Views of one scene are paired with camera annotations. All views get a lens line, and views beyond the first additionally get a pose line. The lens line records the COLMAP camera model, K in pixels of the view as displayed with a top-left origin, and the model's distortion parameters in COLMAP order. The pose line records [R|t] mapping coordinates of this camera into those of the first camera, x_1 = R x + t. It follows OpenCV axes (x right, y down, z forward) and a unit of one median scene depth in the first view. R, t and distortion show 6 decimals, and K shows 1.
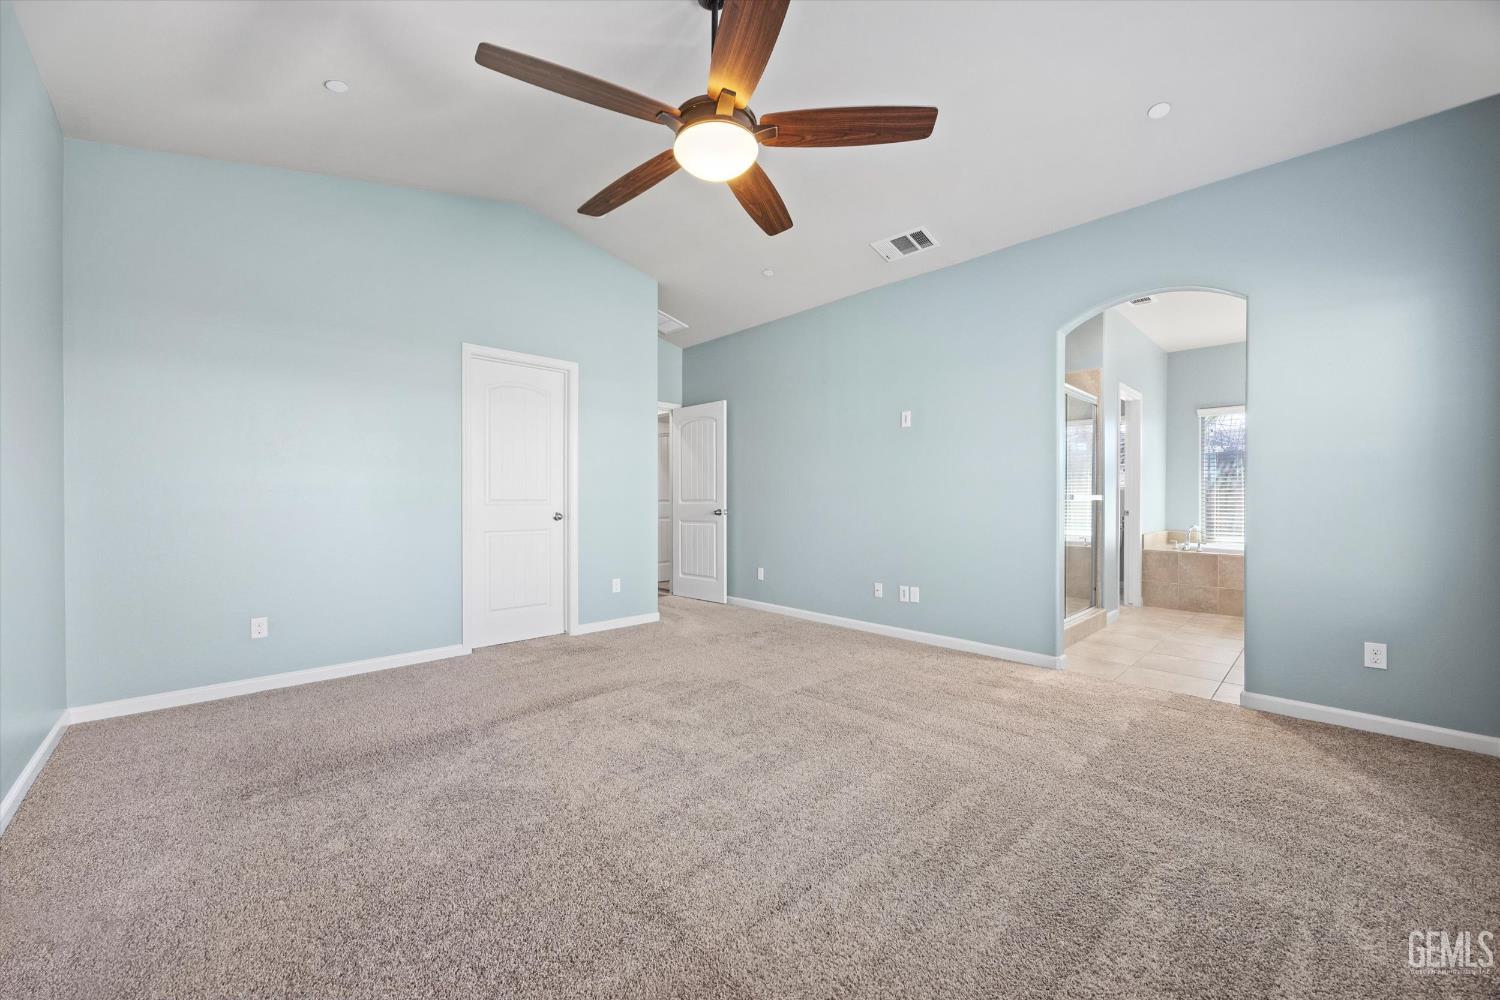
lens RADIAL K [[570.3, 0, 754.5], [0, 570.3, 503.8], [0, 0, 1]] dist [-0.002130, -0.000002]
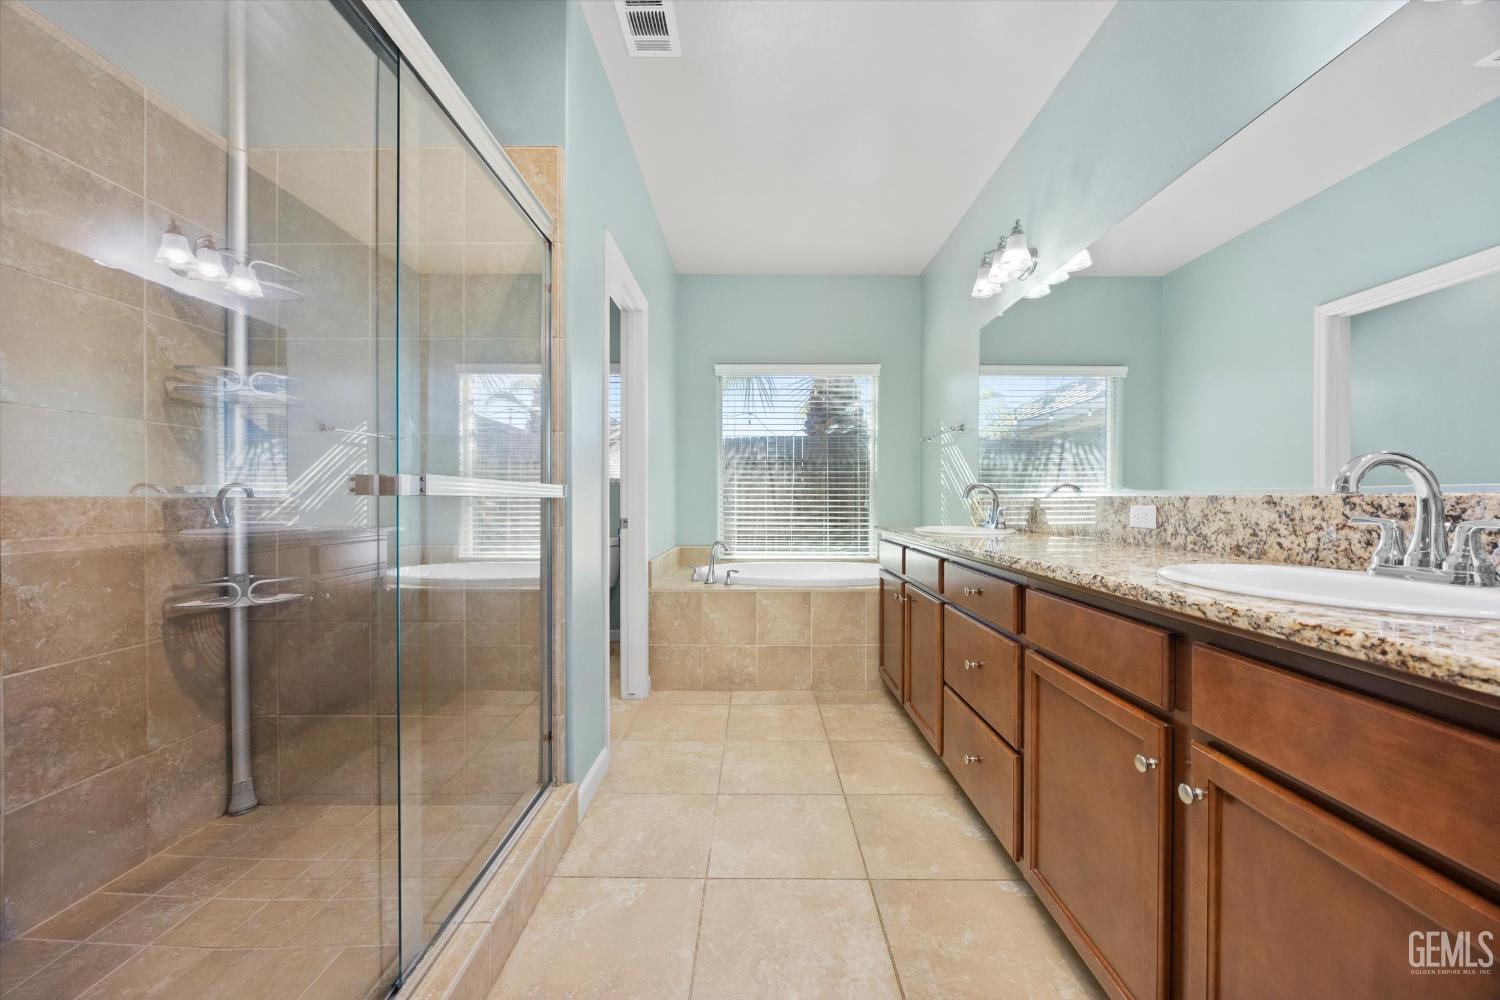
lens RADIAL K [[570.3, 0, 754.5], [0, 570.3, 503.8], [0, 0, 1]] dist [-0.002130, -0.000002]
pose [[0.699885, -0.003962, 0.714245, 0.365211], [0.003503, 0.999992, 0.002114, -0.002192], [-0.714247, 0.001023, 0.699893, 0.551211]]
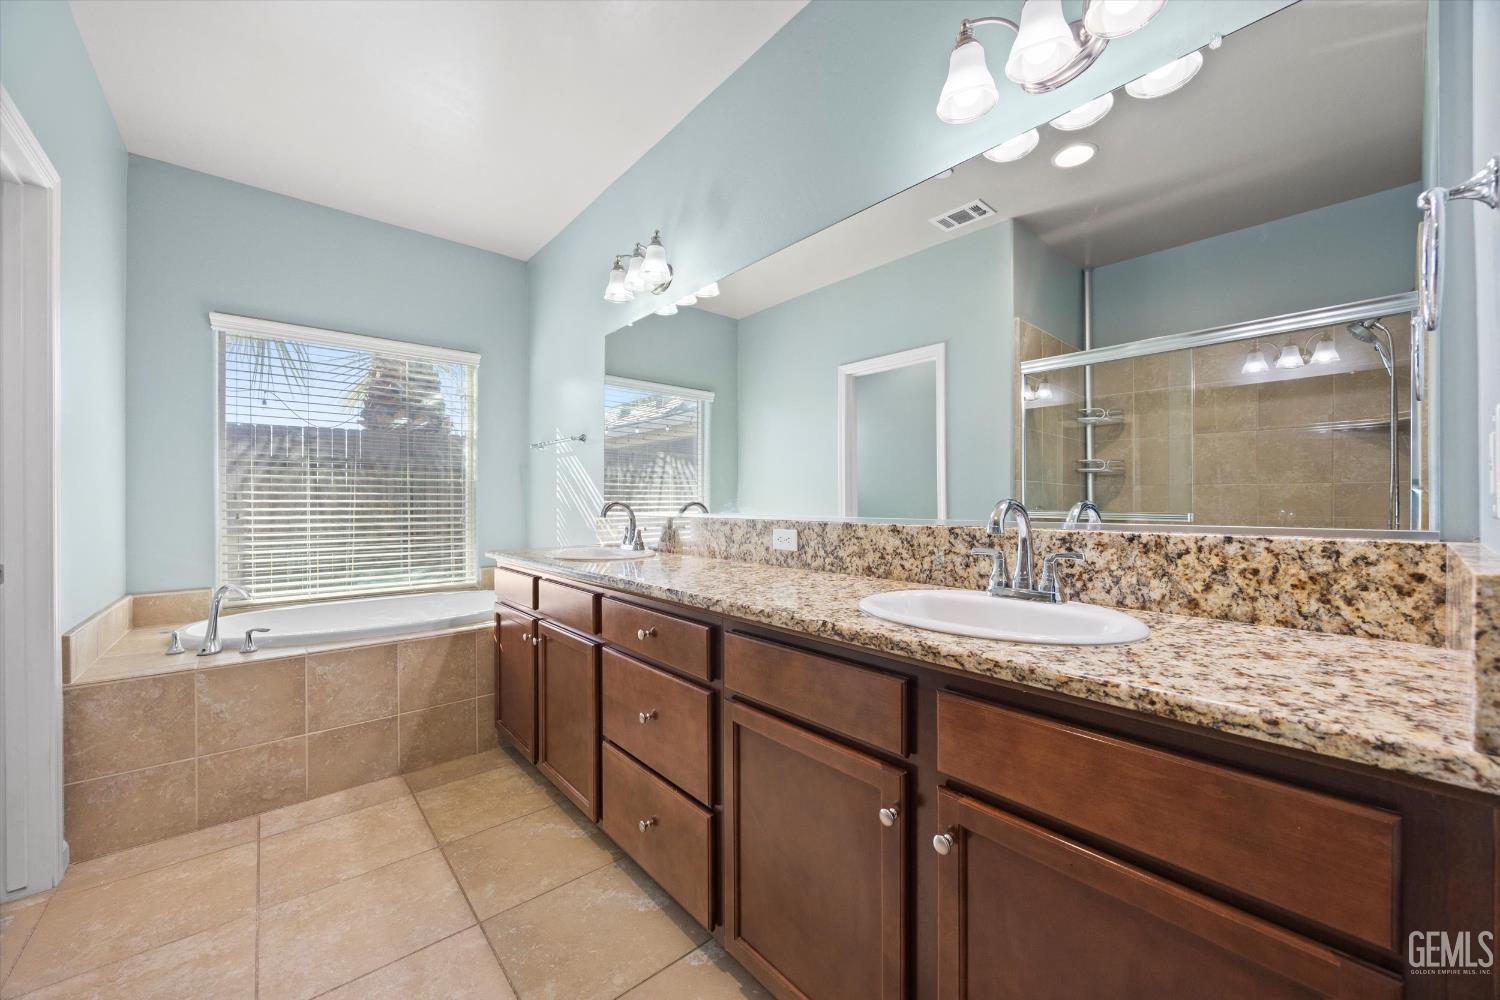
lens RADIAL K [[570.3, 0, 754.5], [0, 570.3, 503.8], [0, 0, 1]] dist [-0.002130, -0.000002]
pose [[0.056400, -0.003250, 0.998403, 0.400638], [0.008406, 0.999961, 0.002780, -0.016160], [-0.998373, 0.008236, 0.056425, 0.617316]]
